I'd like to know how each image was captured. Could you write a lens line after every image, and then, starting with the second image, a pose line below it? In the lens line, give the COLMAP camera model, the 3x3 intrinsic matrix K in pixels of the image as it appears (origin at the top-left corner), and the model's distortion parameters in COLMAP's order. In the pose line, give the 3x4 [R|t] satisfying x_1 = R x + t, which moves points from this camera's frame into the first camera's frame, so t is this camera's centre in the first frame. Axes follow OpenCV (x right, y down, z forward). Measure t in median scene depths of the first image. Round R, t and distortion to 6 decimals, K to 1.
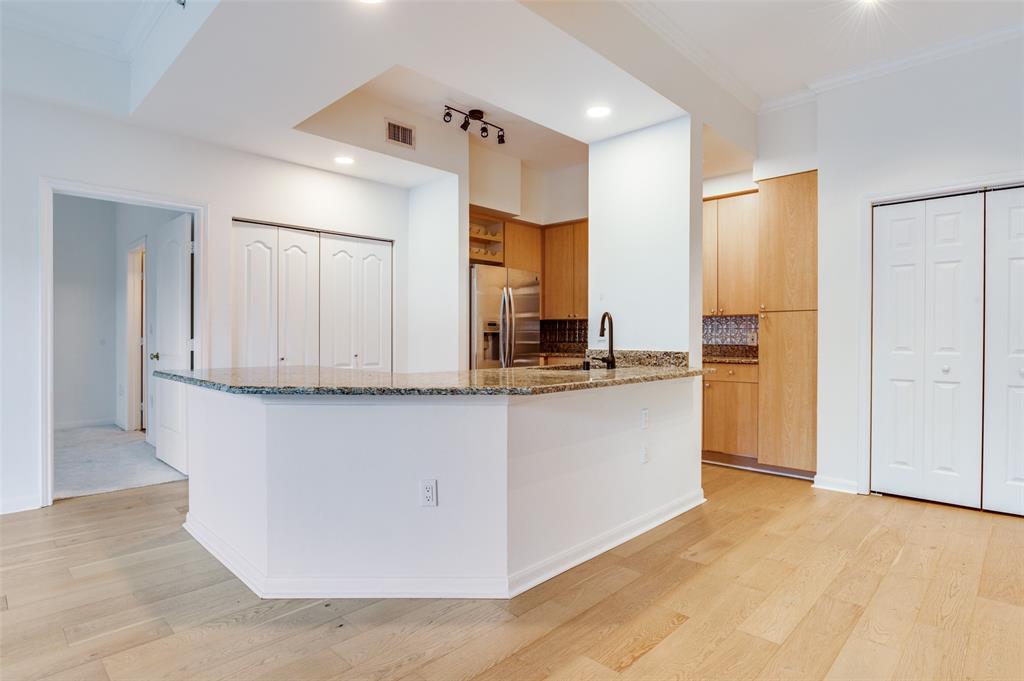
lens RADIAL K [[540.6, 0, 496.5], [0, 540.6, 344.4], [0, 0, 1]] dist [-0.017379, 0.001597]
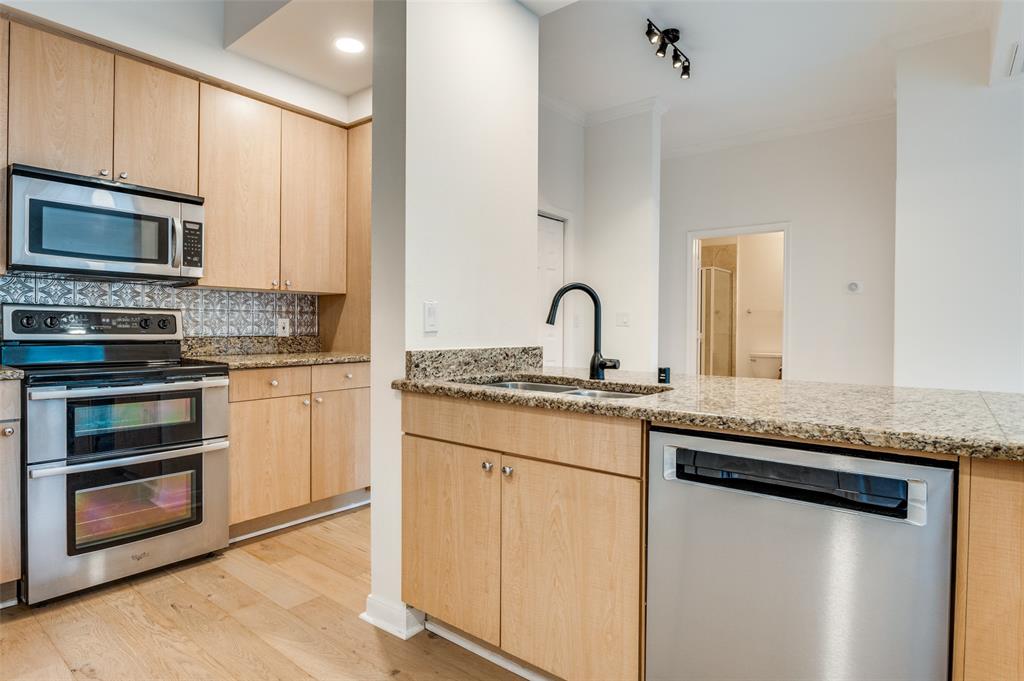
lens RADIAL K [[540.6, 0, 510.4], [0, 540.6, 333.2], [0, 0, 1]] dist [-0.017379, 0.001597]
pose [[-0.067530, -0.015684, 0.997594, -0.288753], [0.008741, 0.999829, 0.016311, -0.012549], [-0.997679, 0.009821, -0.067381, 0.891908]]
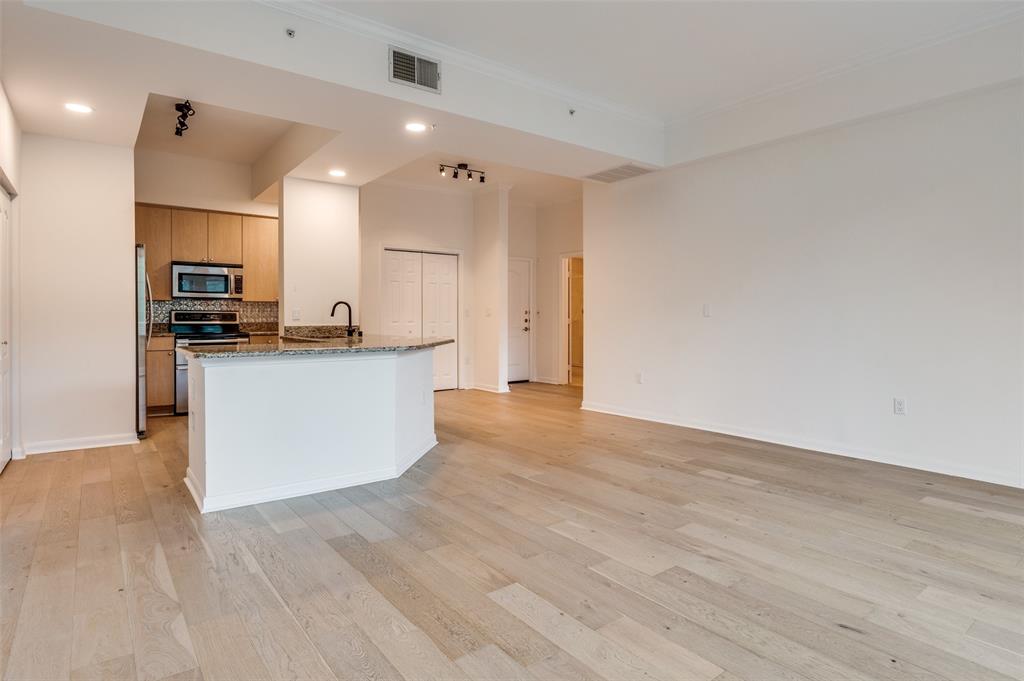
lens RADIAL K [[540.6, 0, 519.7], [0, 540.6, 319.8], [0, 0, 1]] dist [-0.017379, 0.001597]
pose [[0.152137, -0.007824, 0.988328, -1.033586], [0.018308, 0.999819, 0.005096, -0.002384], [-0.988190, 0.017319, 0.152252, 0.191882]]
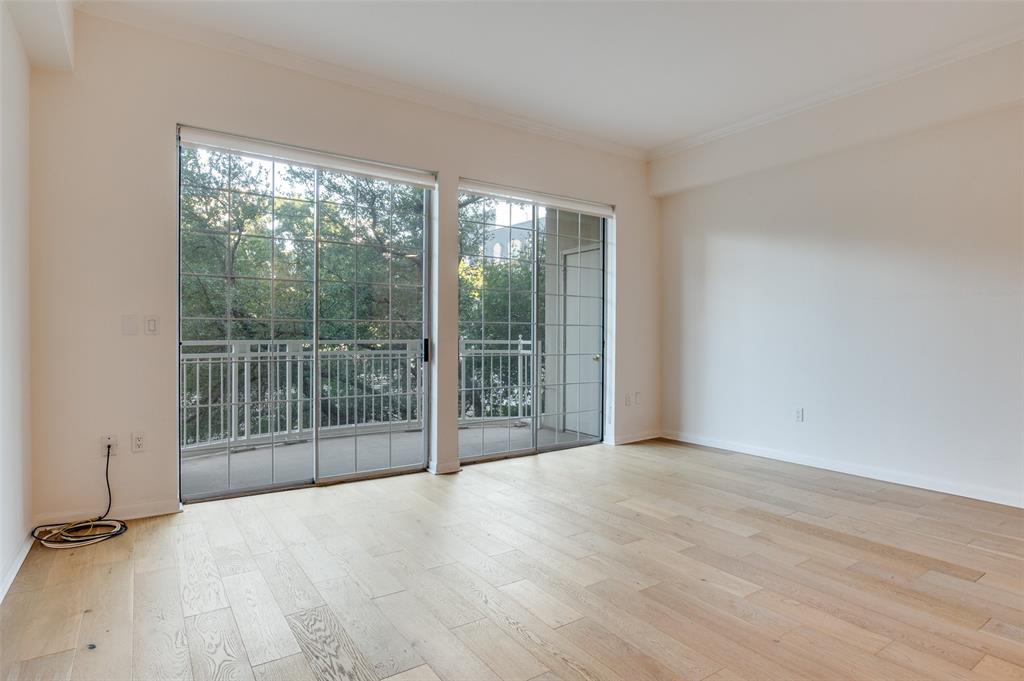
lens RADIAL K [[540.6, 0, 513.5], [0, 540.6, 338.5], [0, 0, 1]] dist [-0.017379, 0.001597]
pose [[-0.209230, -0.004220, -0.977857, 0.168088], [-0.009234, 0.999955, -0.002339, 0.002617], [0.977823, 0.008540, -0.209259, 0.129782]]
